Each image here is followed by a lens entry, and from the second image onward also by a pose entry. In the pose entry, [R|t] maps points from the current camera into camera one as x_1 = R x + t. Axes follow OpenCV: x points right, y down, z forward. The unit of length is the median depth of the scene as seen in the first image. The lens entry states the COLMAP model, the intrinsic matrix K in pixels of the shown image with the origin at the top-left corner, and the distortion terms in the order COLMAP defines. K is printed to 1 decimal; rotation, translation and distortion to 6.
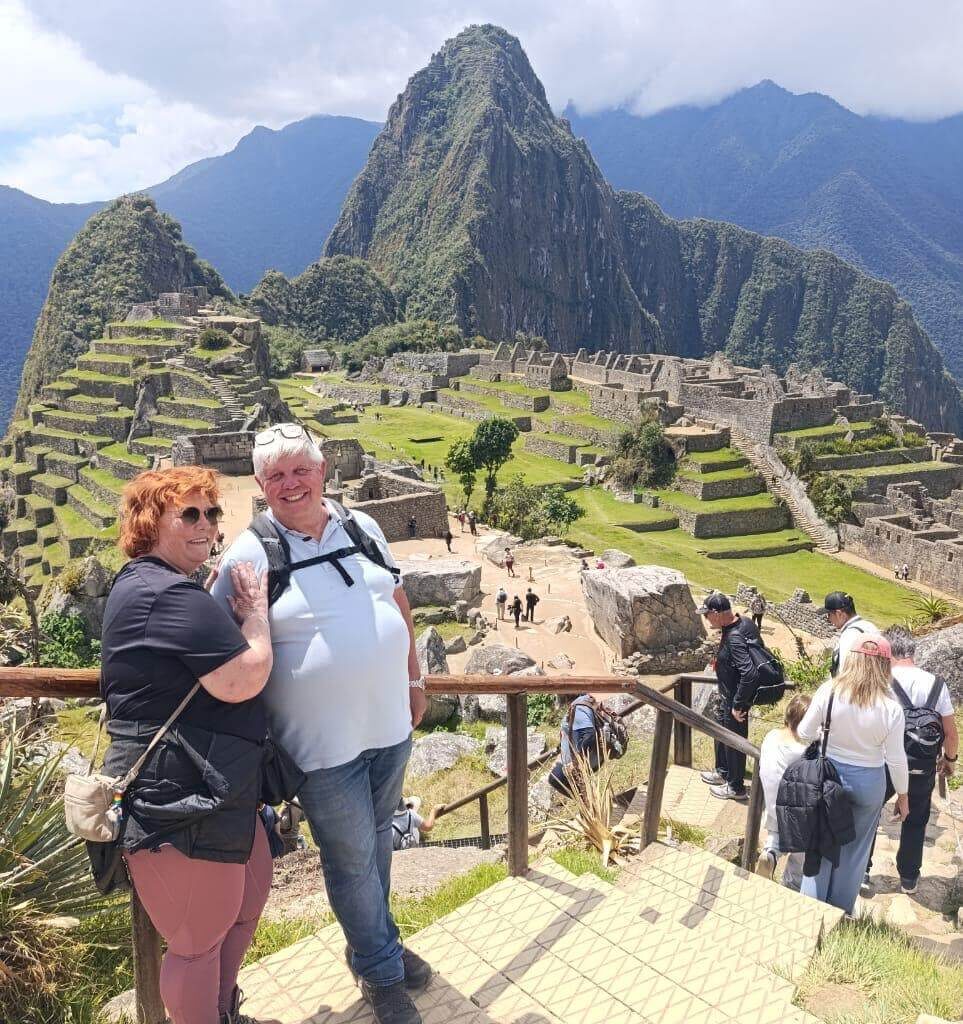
lens RADIAL K [[871.3, 0, 460.7], [0, 871.3, 511.9], [0, 0, 1]] dist [0.030283, -0.067942]
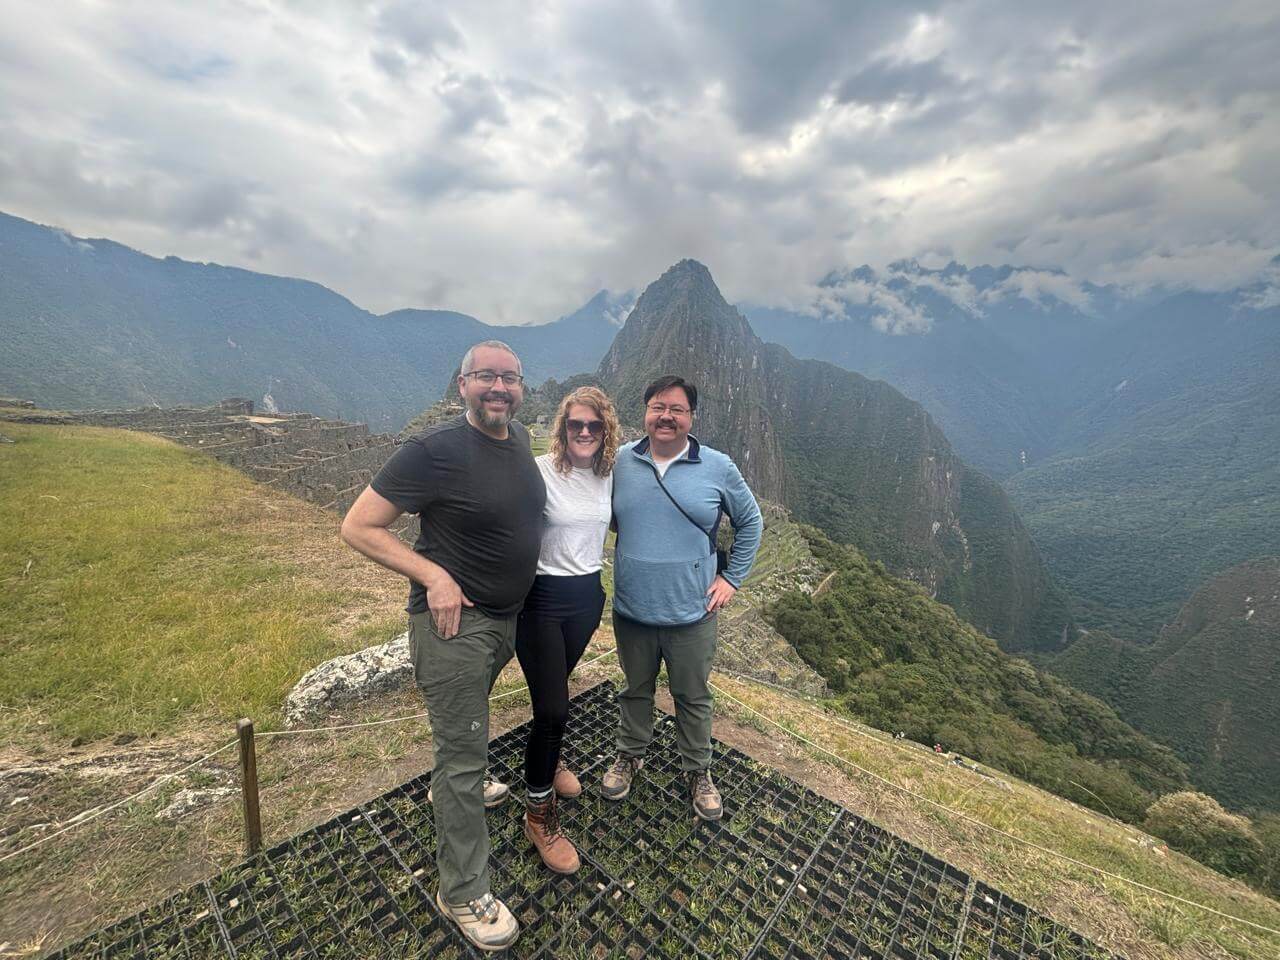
lens RADIAL K [[508.4, 0, 636.9], [0, 508.4, 480.2], [0, 0, 1]] dist [-0.001537, -0.000068]
pose [[0.986815, 0.093679, -0.131990, 0.132104], [-0.101202, 0.993533, -0.051477, 0.019450], [0.126314, 0.064156, 0.989914, -0.164452]]
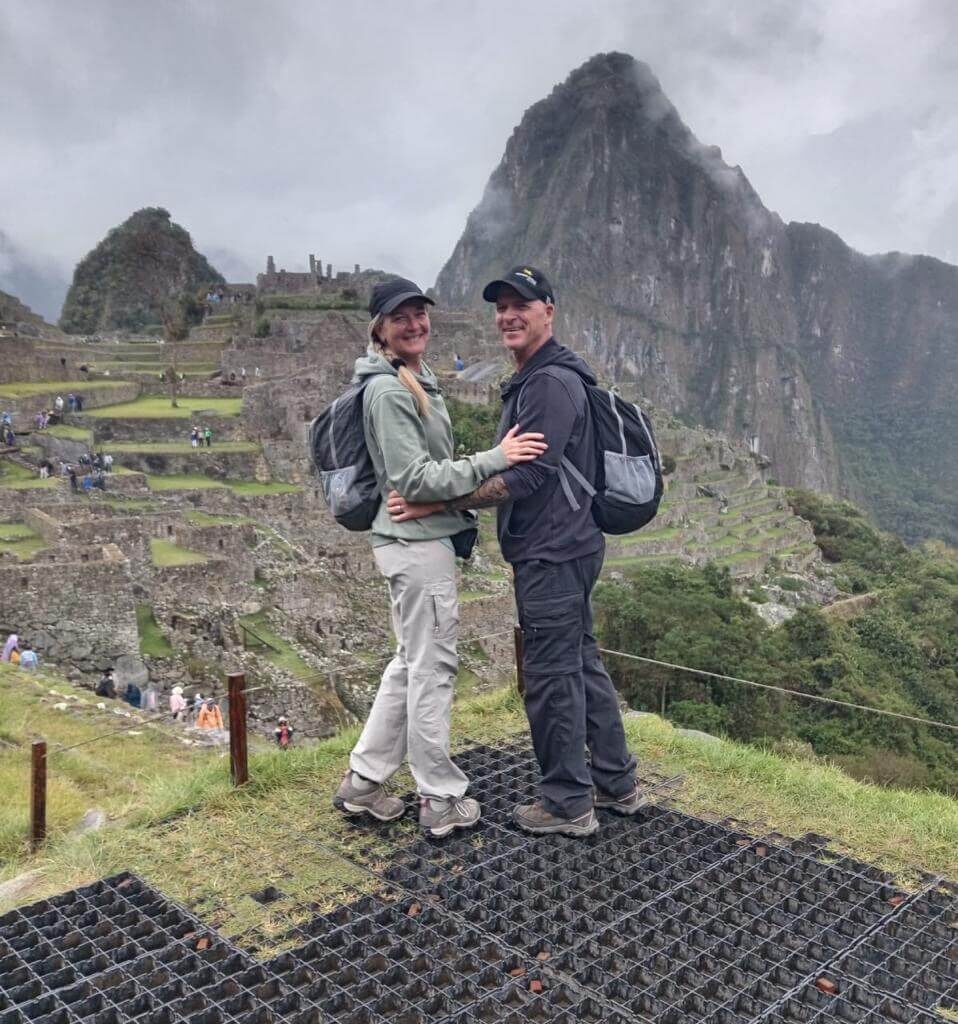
lens RADIAL K [[991.9, 0, 476.6], [0, 991.9, 523.1], [0, 0, 1]] dist [-0.002778, 0.000000]
pose [[0.972751, 0.040241, -0.228334, 0.186959], [-0.058810, 0.995440, -0.075109, 0.061318], [0.224270, 0.086491, 0.970681, -0.062986]]
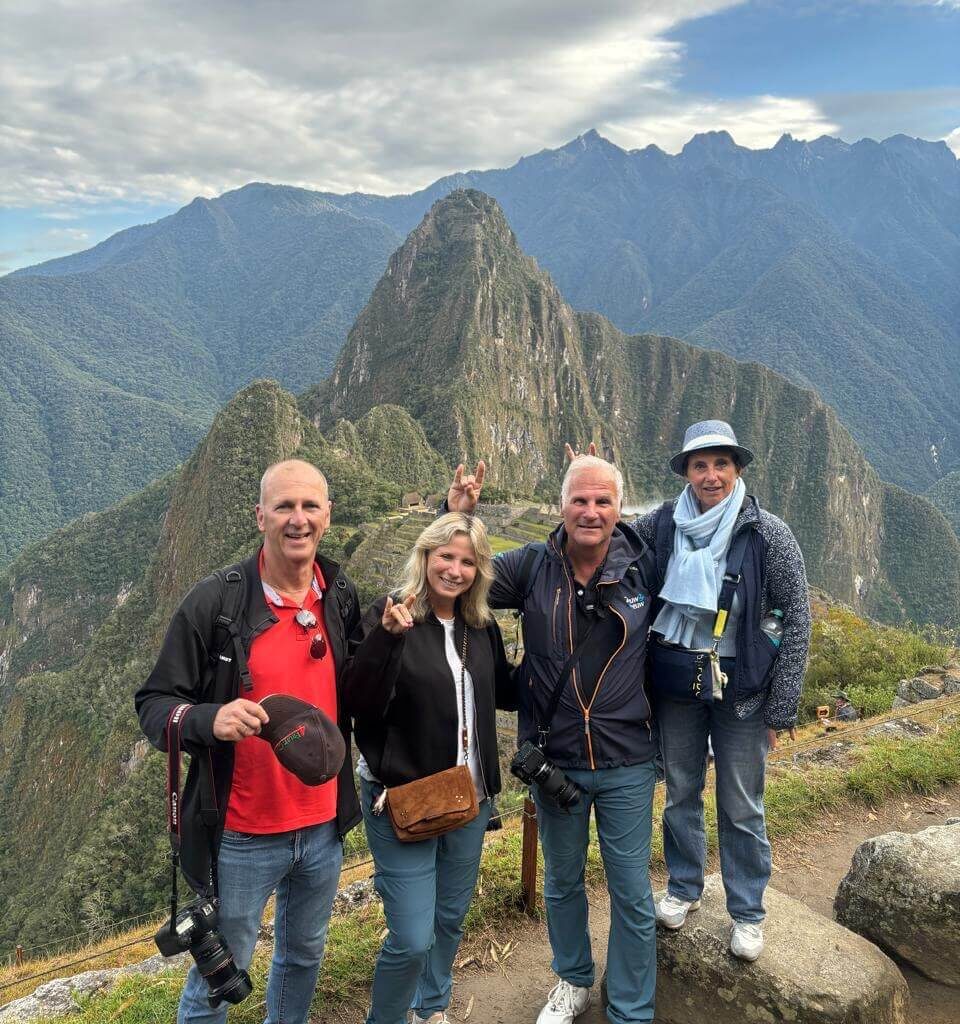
lens RADIAL K [[941.5, 0, 484.1], [0, 941.5, 505.5], [0, 0, 1]] dist [0.040787, 0.000000]
pose [[0.996266, -0.001428, 0.086330, -0.078484], [0.009638, 0.995454, -0.094759, 0.000490], [-0.085802, 0.095237, 0.991750, -0.309407]]
